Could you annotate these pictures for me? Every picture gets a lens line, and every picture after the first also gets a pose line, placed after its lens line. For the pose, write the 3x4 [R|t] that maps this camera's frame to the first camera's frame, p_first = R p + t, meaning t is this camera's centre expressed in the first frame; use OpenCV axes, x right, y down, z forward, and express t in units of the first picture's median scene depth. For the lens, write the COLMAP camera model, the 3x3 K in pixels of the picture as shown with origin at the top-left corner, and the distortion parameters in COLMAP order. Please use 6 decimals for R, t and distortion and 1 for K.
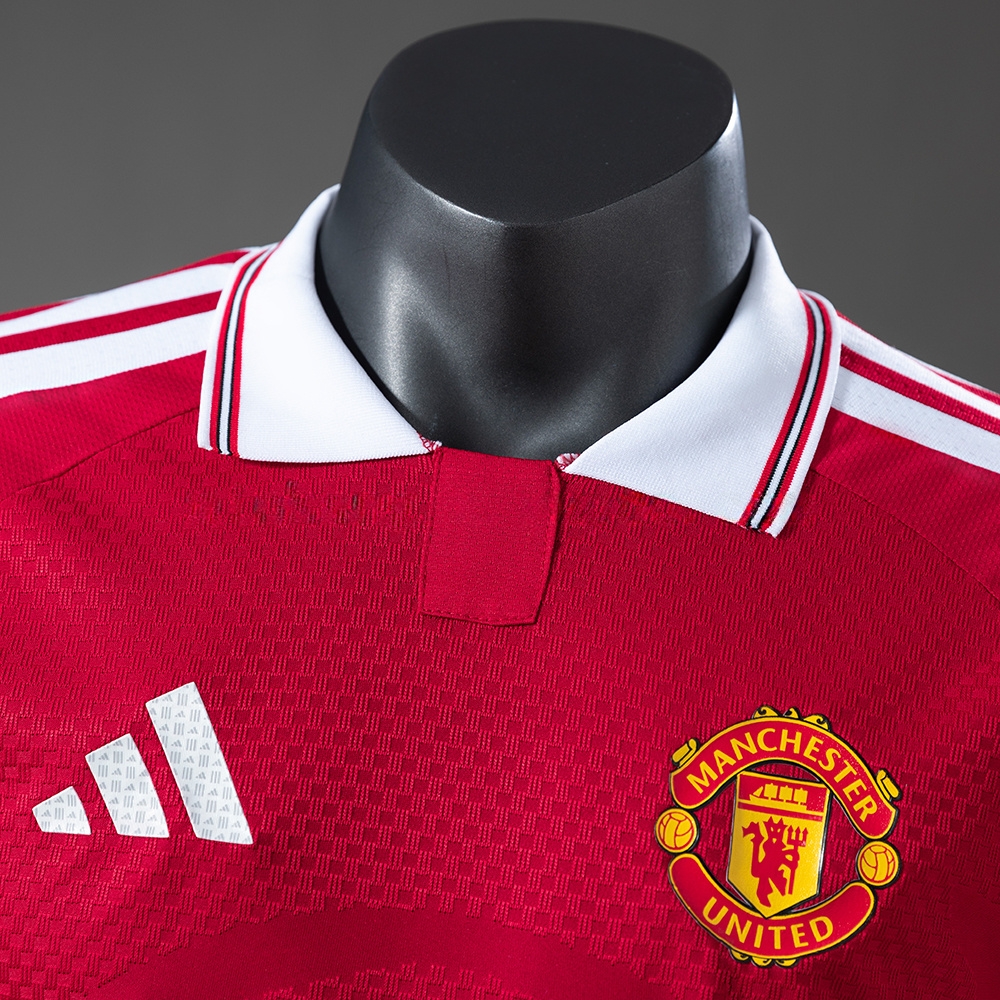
lens RADIAL K [[2593.5, 0, 508.4], [0, 2593.5, 501.8], [0, 0, 1]] dist [0.043129, 0.000000]
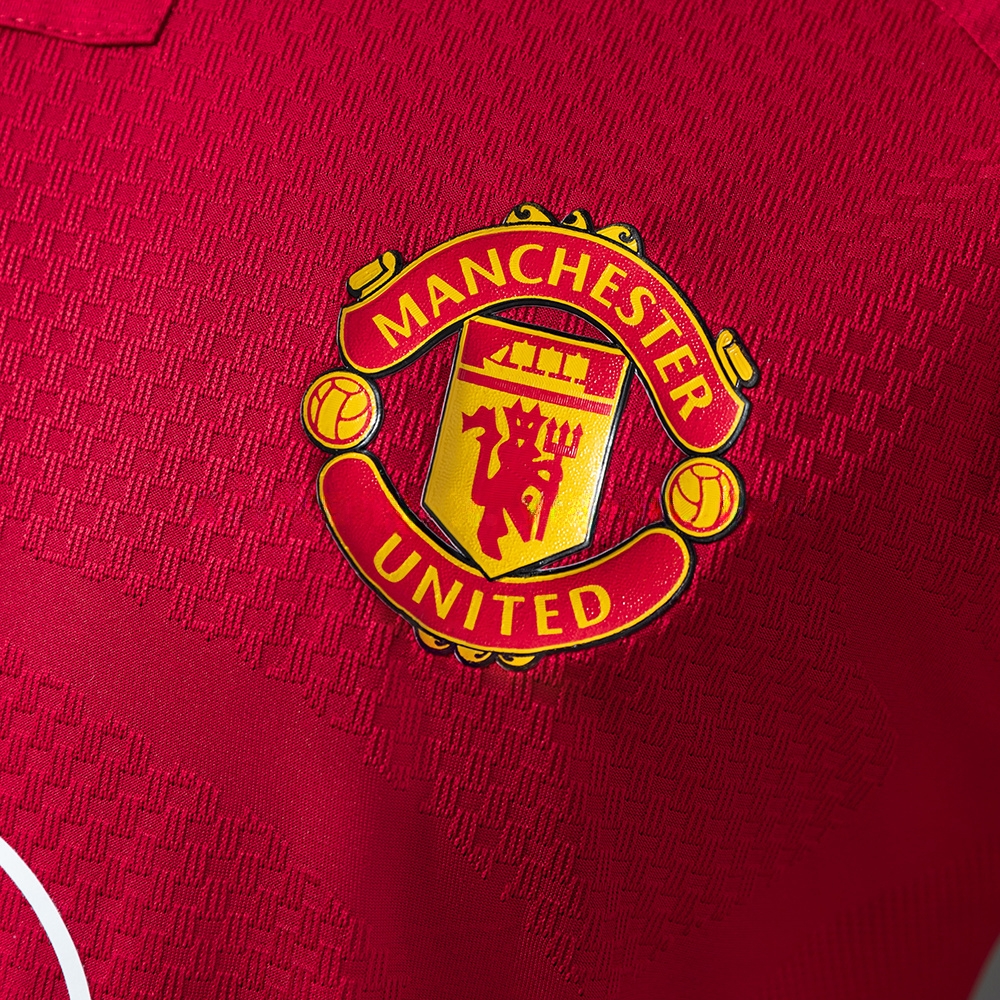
lens RADIAL K [[2481.4, 0, 502.3], [0, 2481.4, 490.3], [0, 0, 1]] dist [-0.024208, 0.000000]
pose [[0.990367, 0.074846, -0.116496, 0.159393], [-0.065964, 0.994744, 0.078320, 0.098435], [0.121746, -0.069881, 0.990098, 0.471471]]
